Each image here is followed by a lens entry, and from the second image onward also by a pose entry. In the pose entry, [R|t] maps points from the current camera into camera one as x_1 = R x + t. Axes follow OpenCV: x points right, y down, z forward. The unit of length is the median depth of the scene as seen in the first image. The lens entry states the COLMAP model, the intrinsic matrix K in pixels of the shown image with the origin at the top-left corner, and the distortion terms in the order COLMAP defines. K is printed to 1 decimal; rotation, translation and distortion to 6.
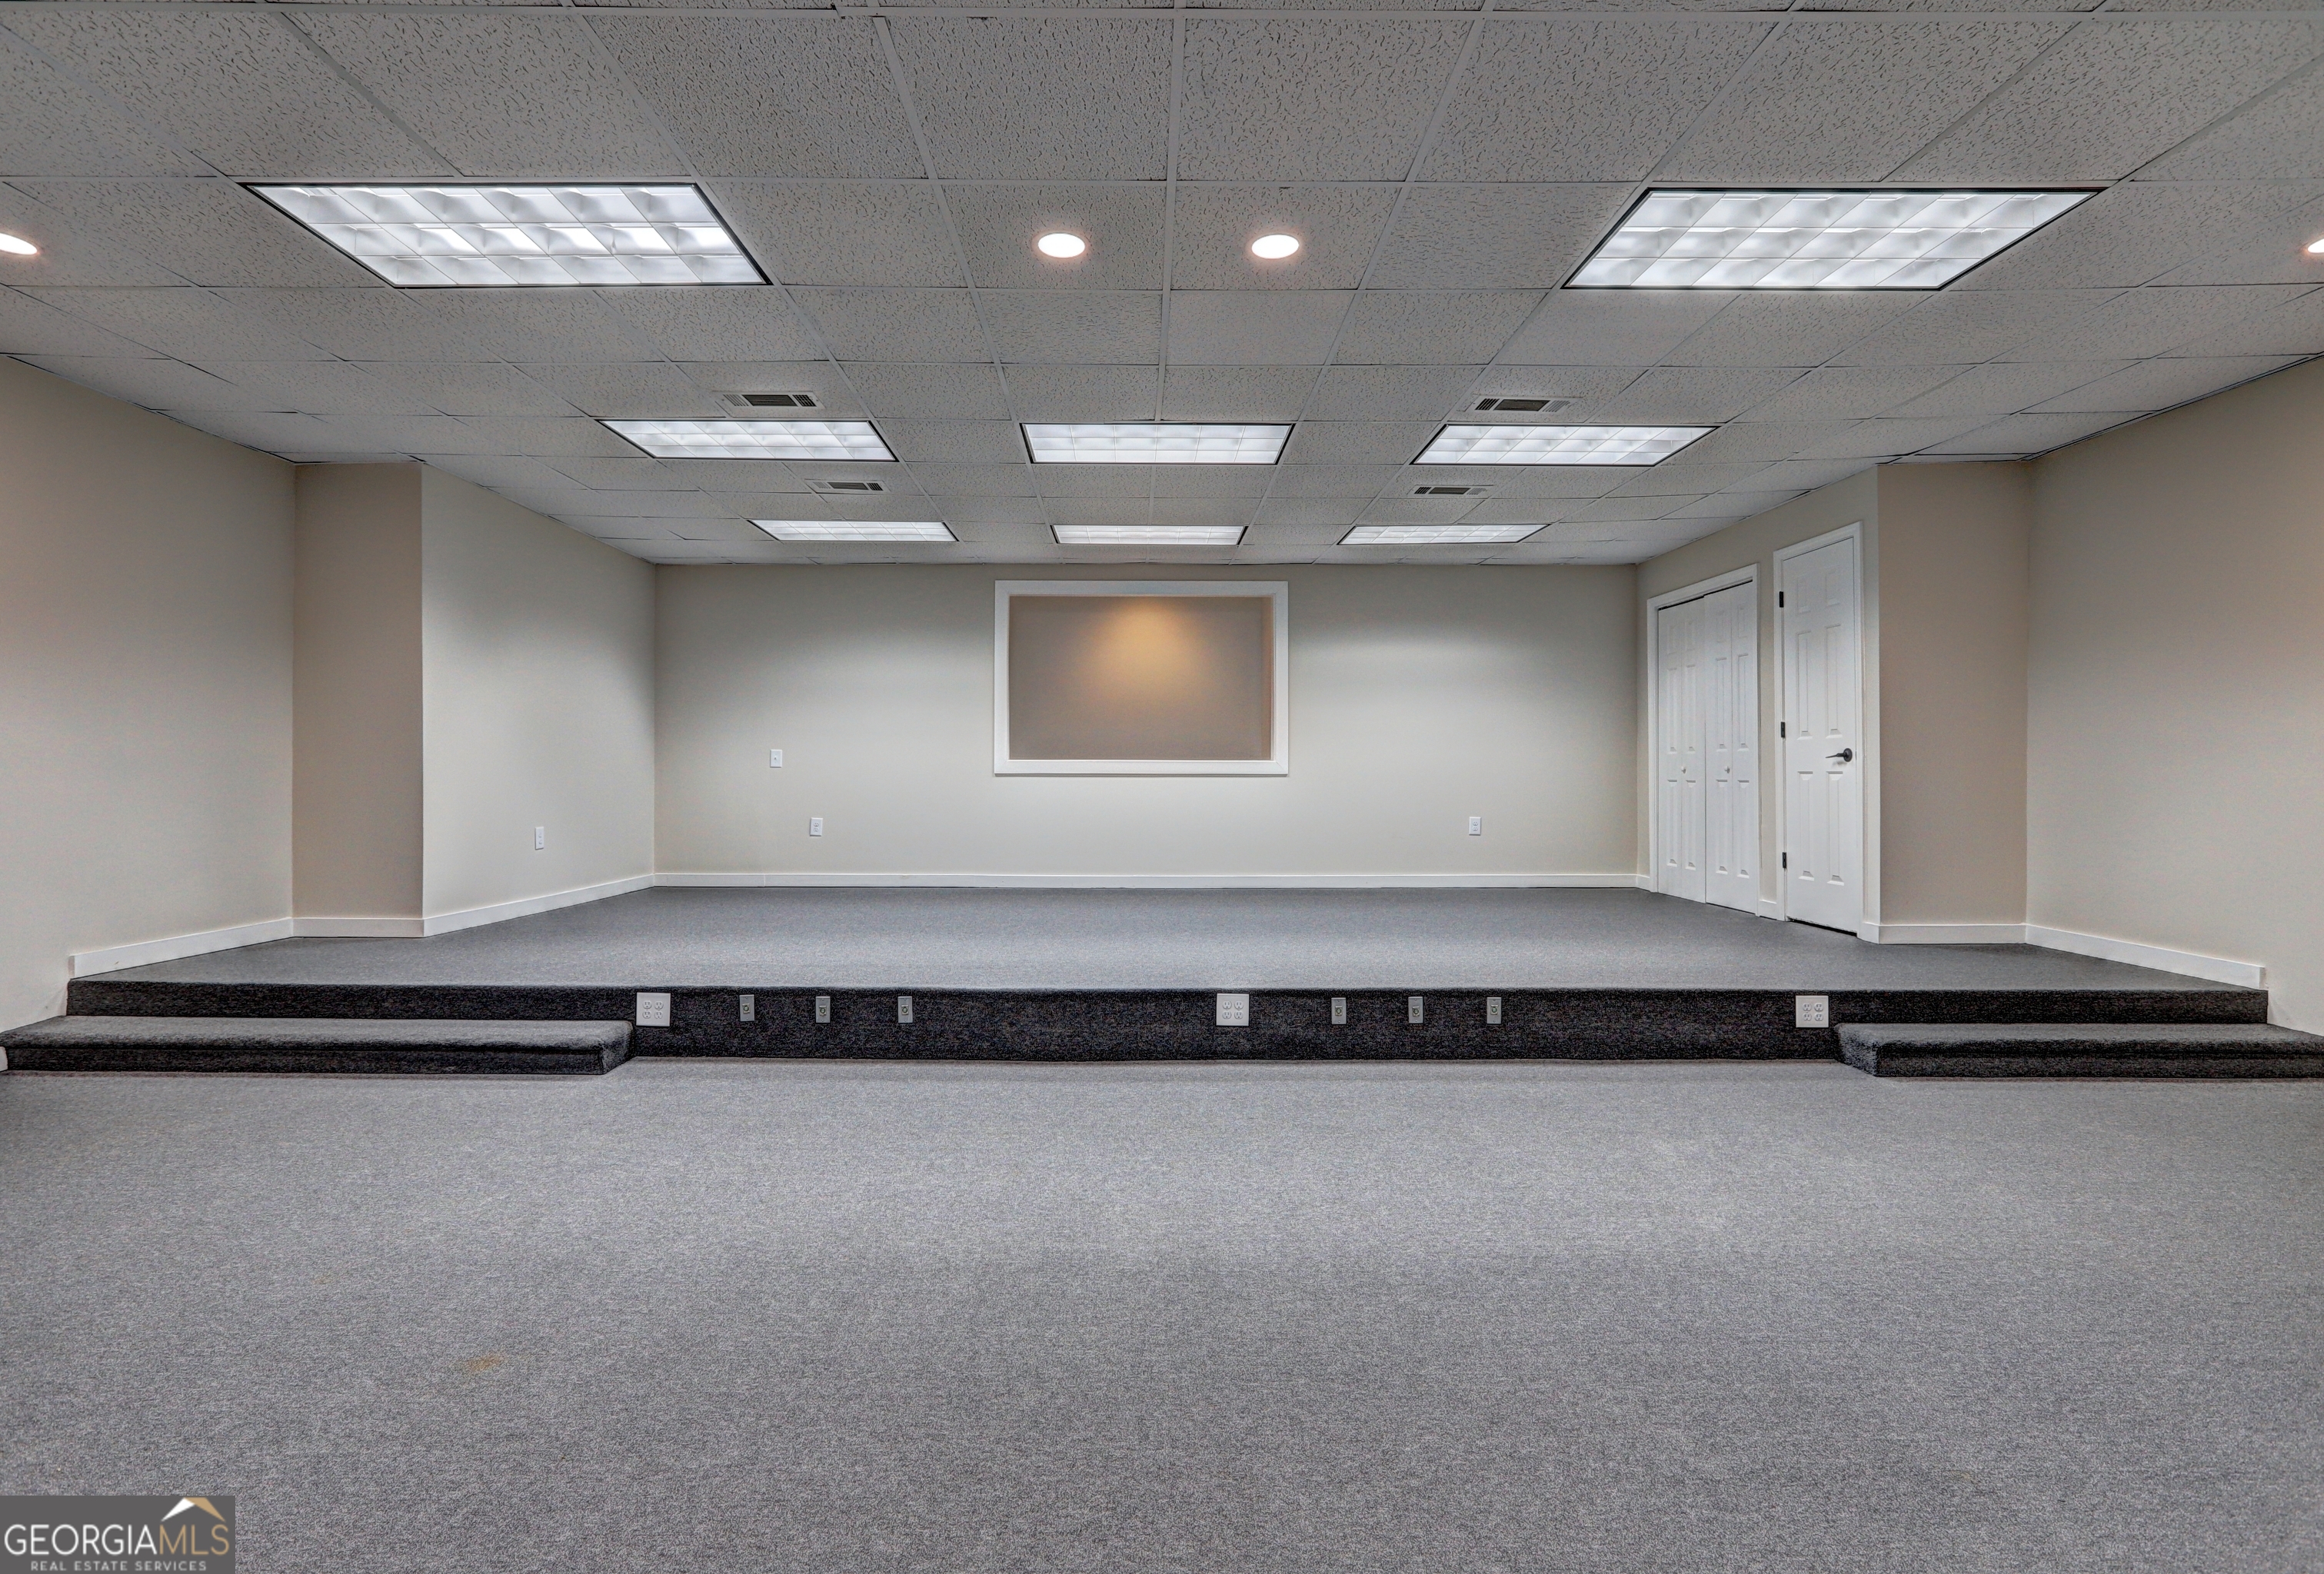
lens RADIAL K [[1050.8, 0, 1133.1], [0, 1050.8, 764.9], [0, 0, 1]] dist [0.007084, 0.000874]
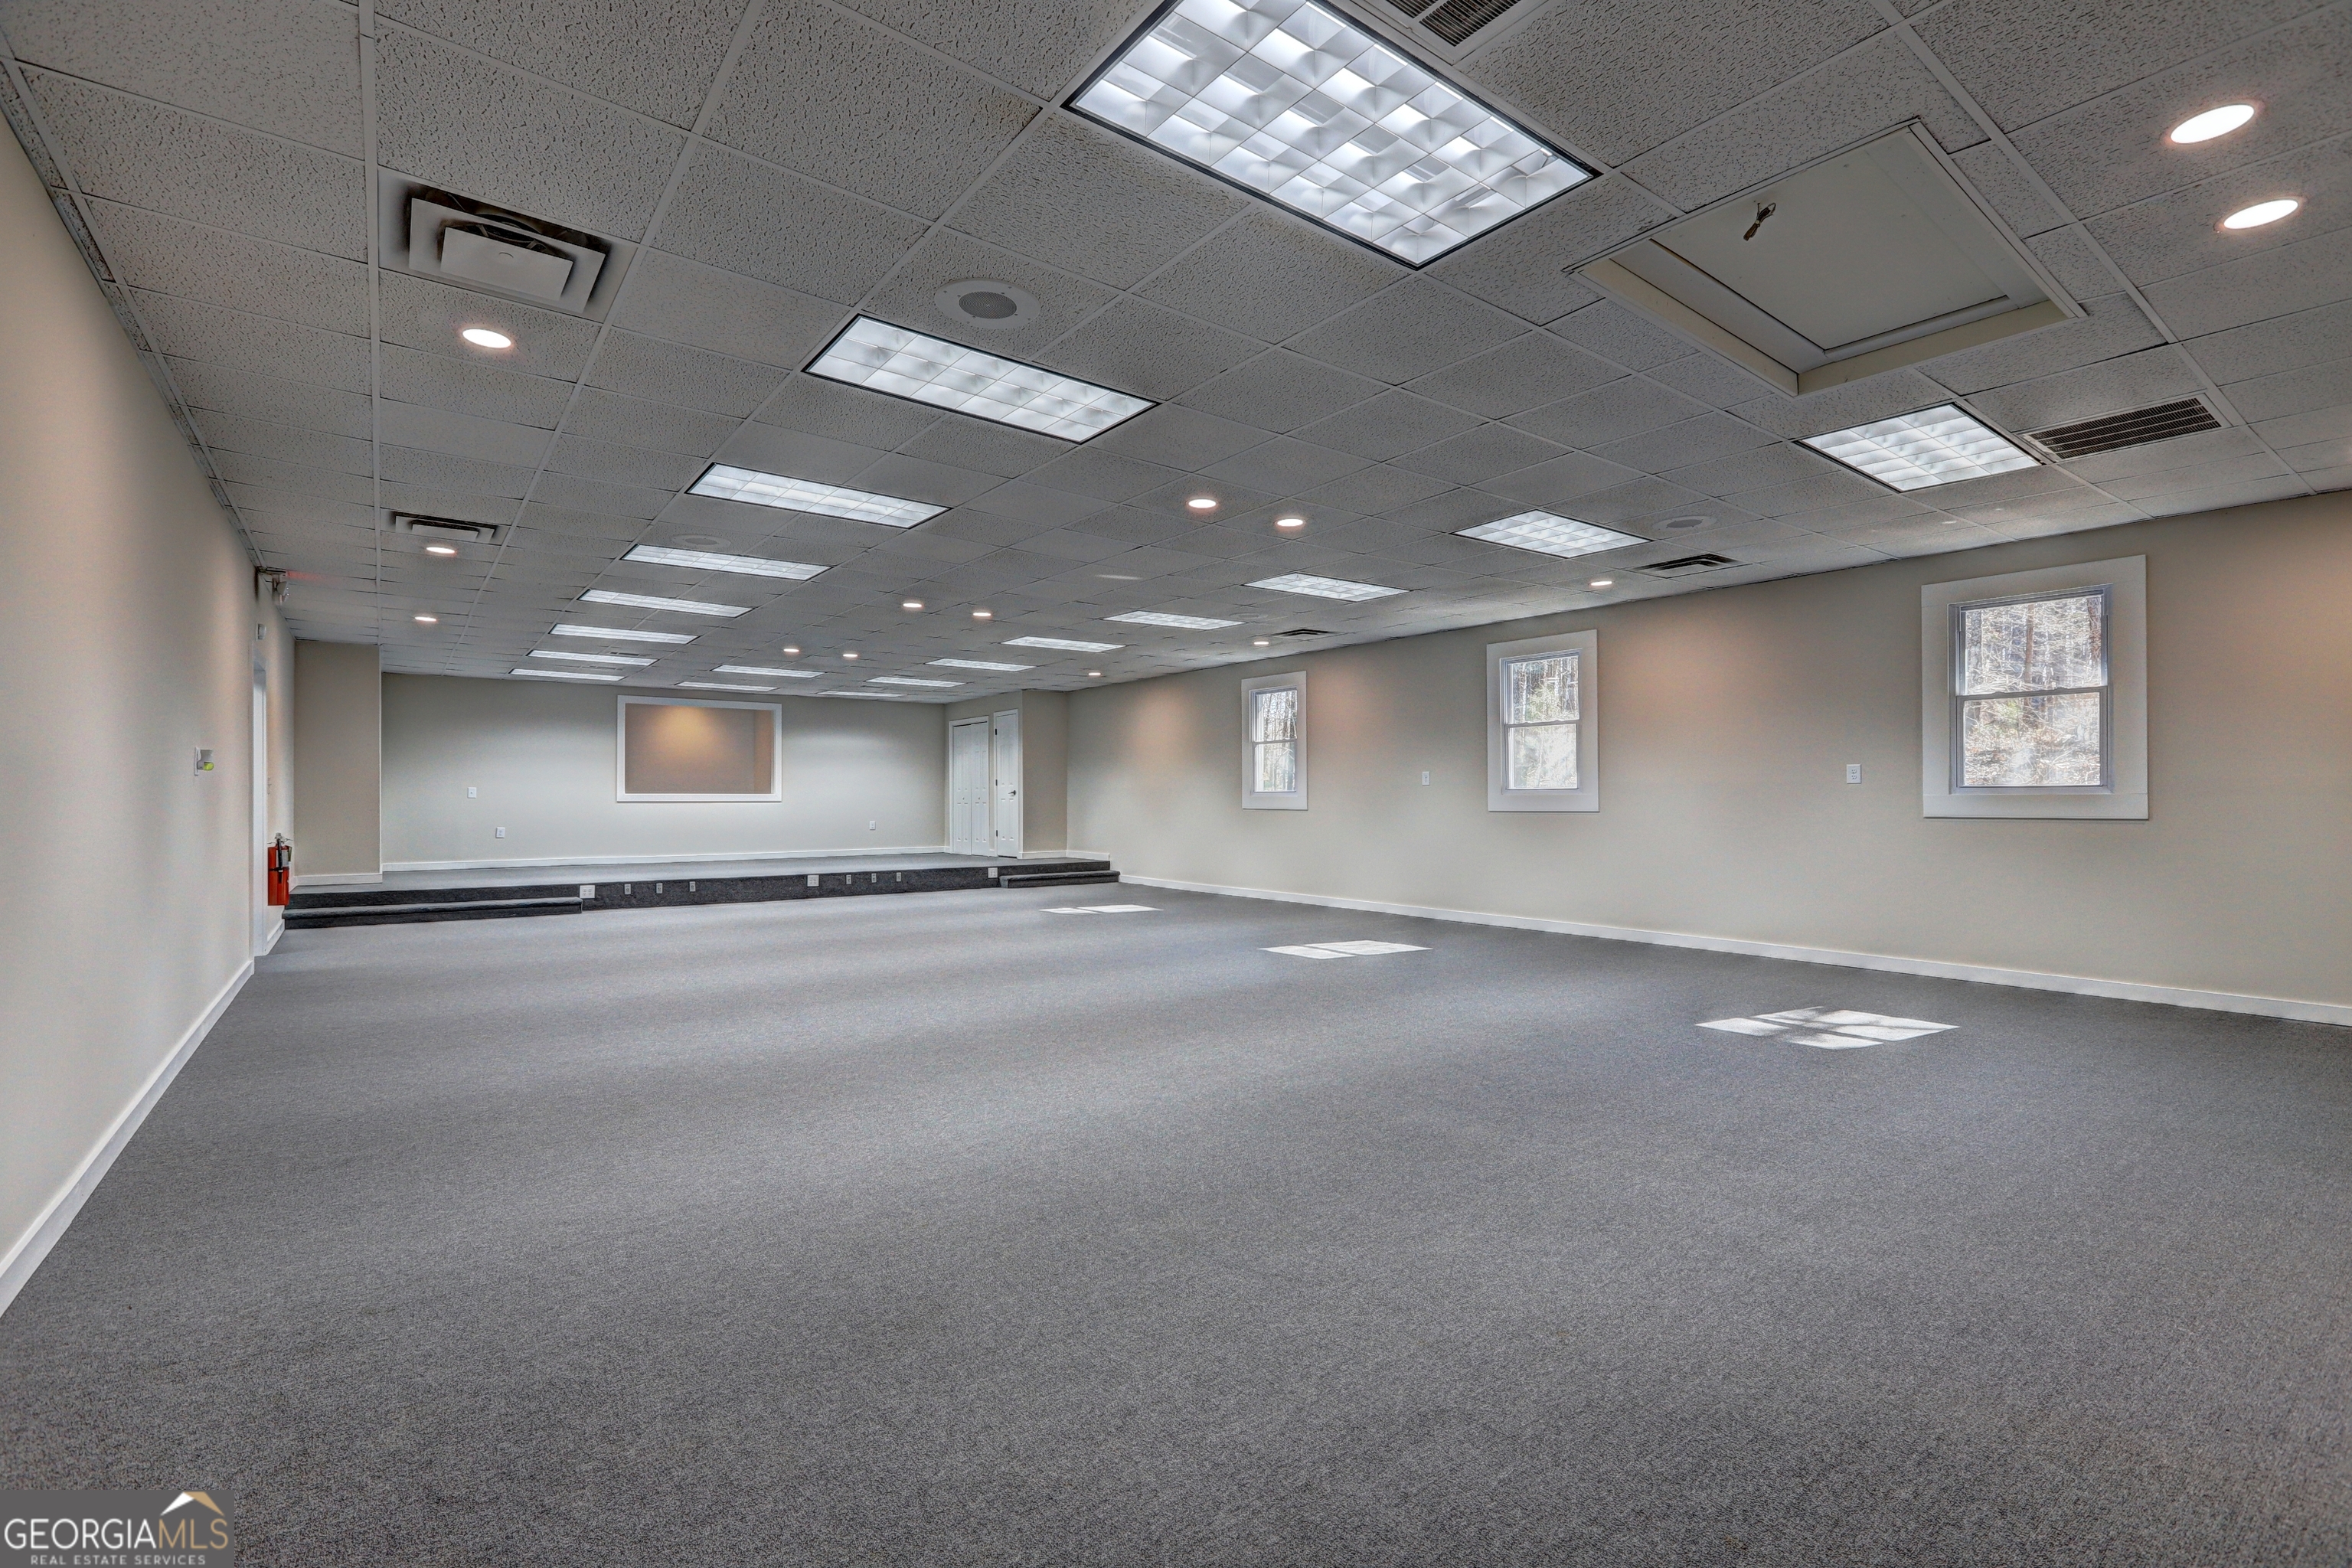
lens RADIAL K [[1063.6, 0, 1175.5], [0, 1063.6, 770.0], [0, 0, 1]] dist [0.007084, 0.000874]
pose [[0.789937, 0.015337, 0.612997, -0.705080], [0.000317, 0.999677, -0.025419, 0.002596], [-0.613188, 0.020274, 0.789676, -1.480894]]
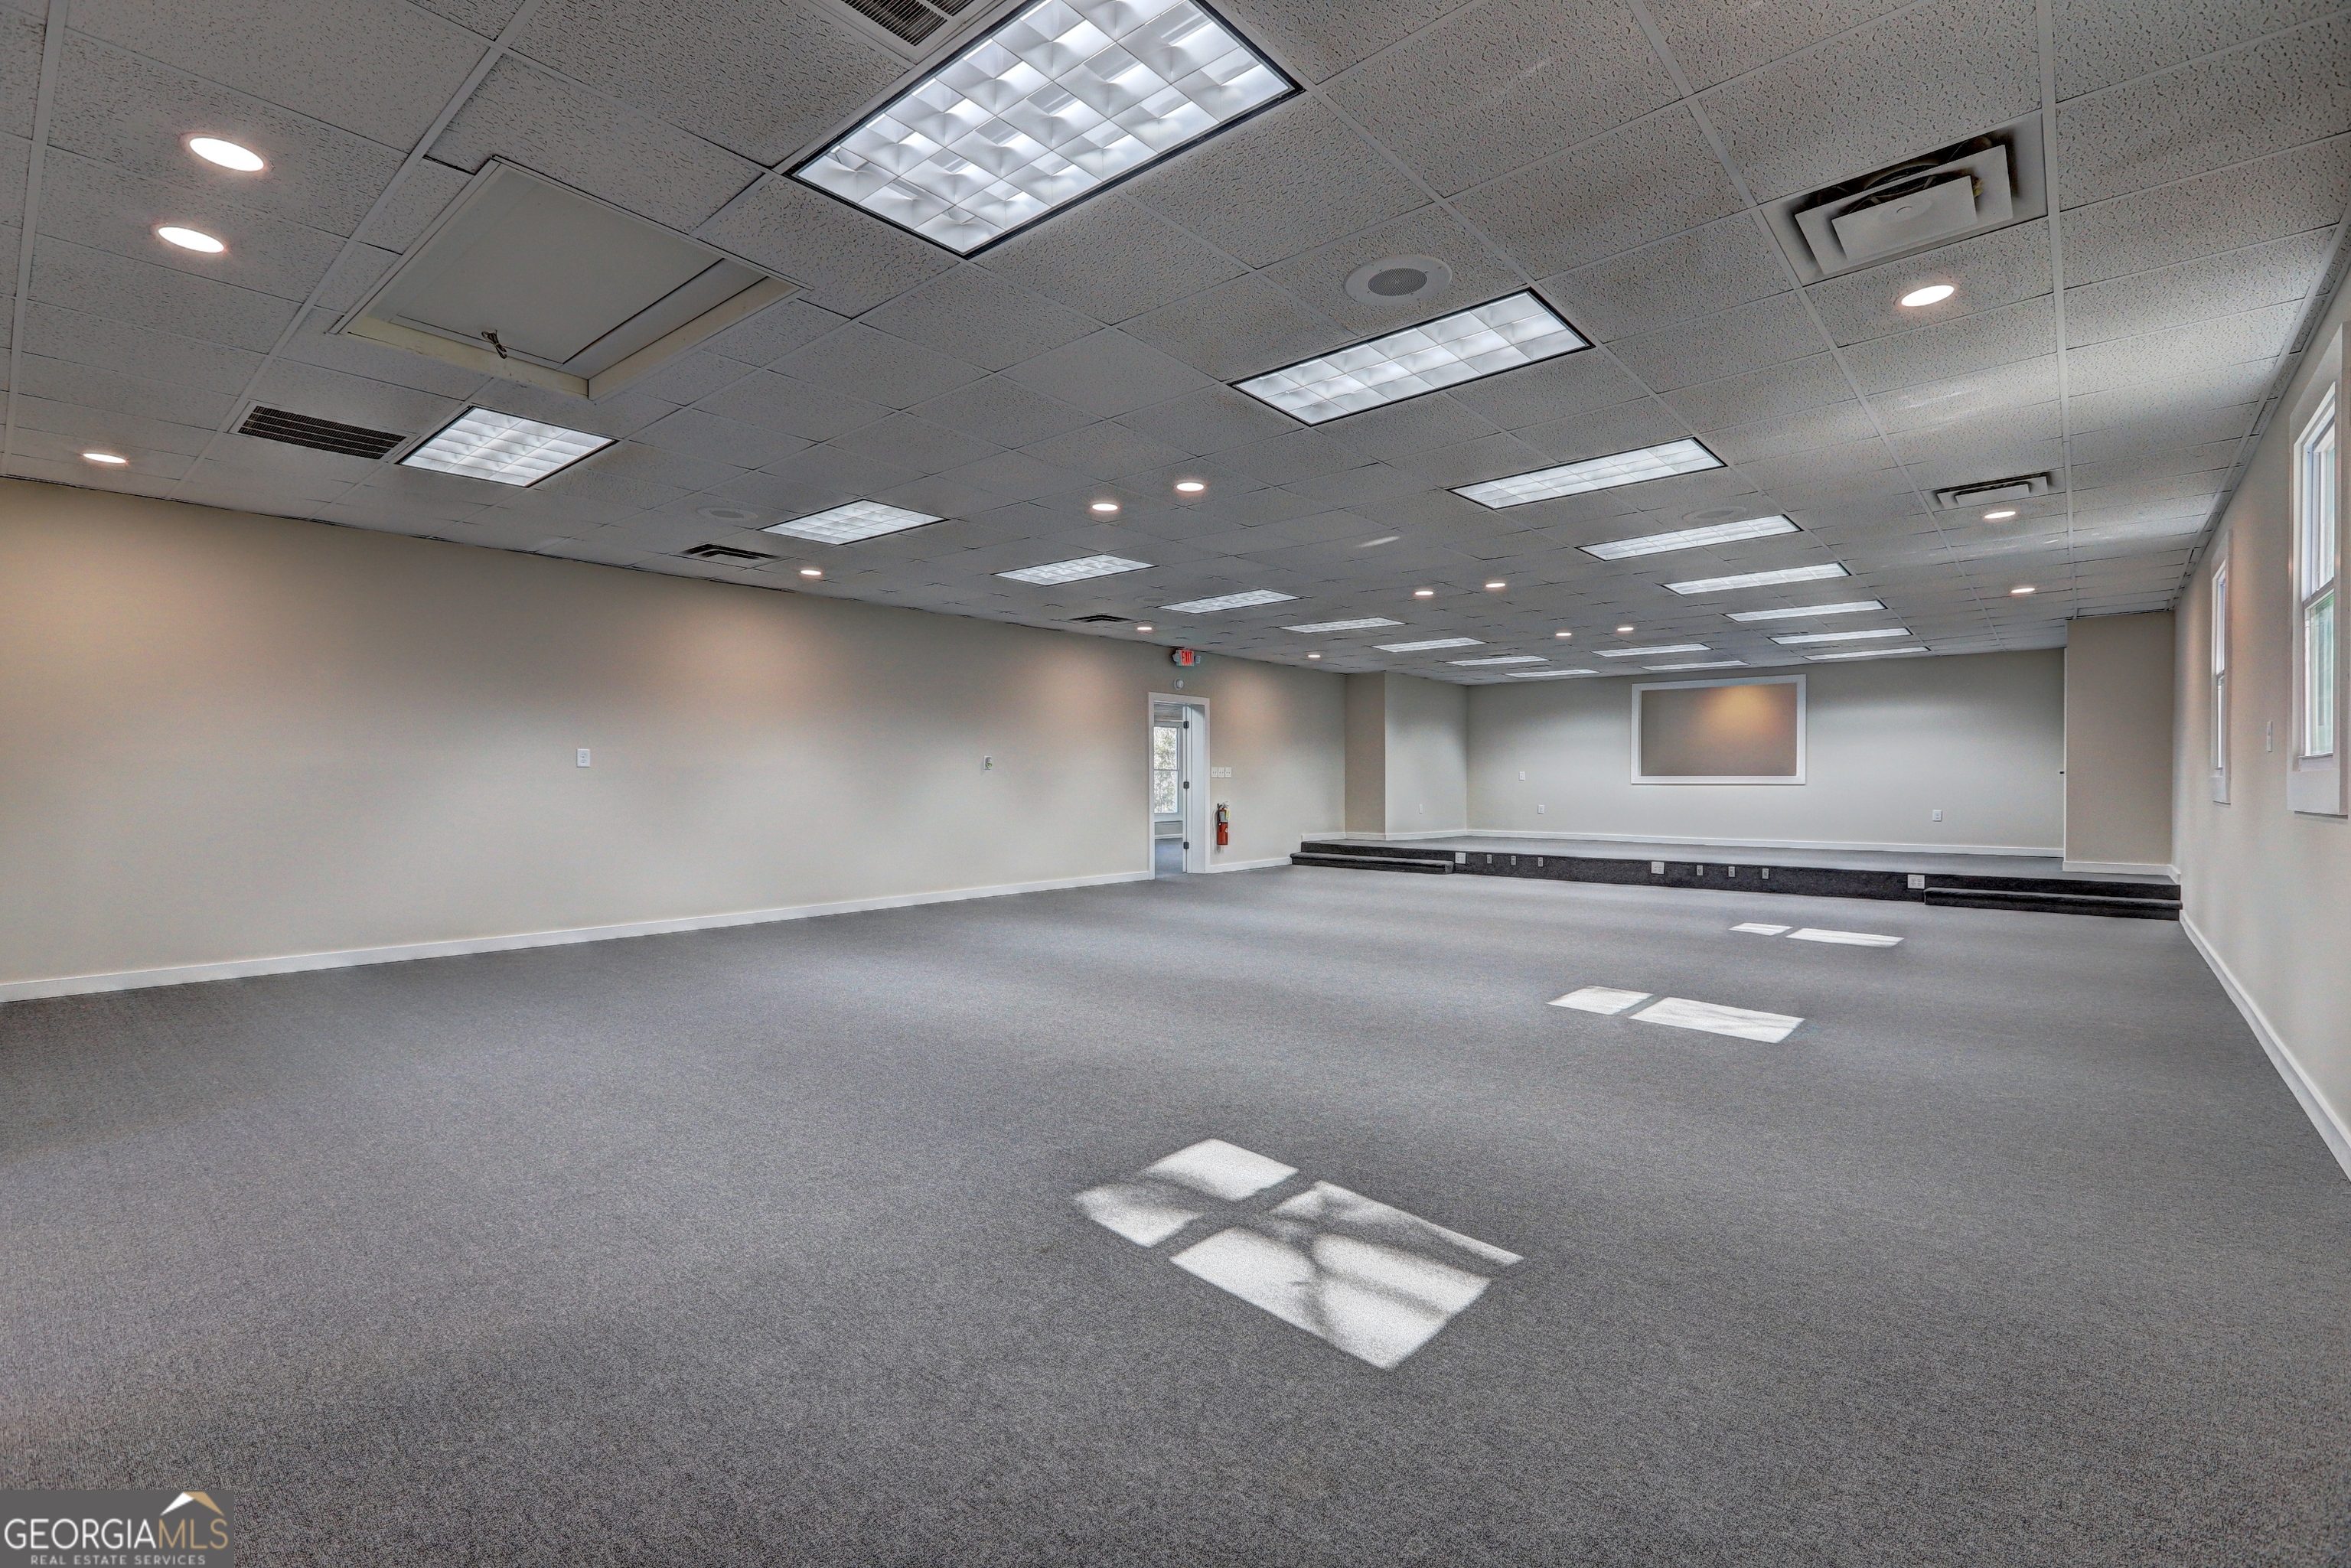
lens RADIAL K [[1063.1, 0, 1164.1], [0, 1063.1, 802.1], [0, 0, 1]] dist [0.007084, 0.000874]
pose [[0.744498, 0.013129, -0.667496, 0.761188], [0.000479, 0.999796, 0.020199, 0.004082], [0.667625, -0.015358, 0.744340, -1.479221]]
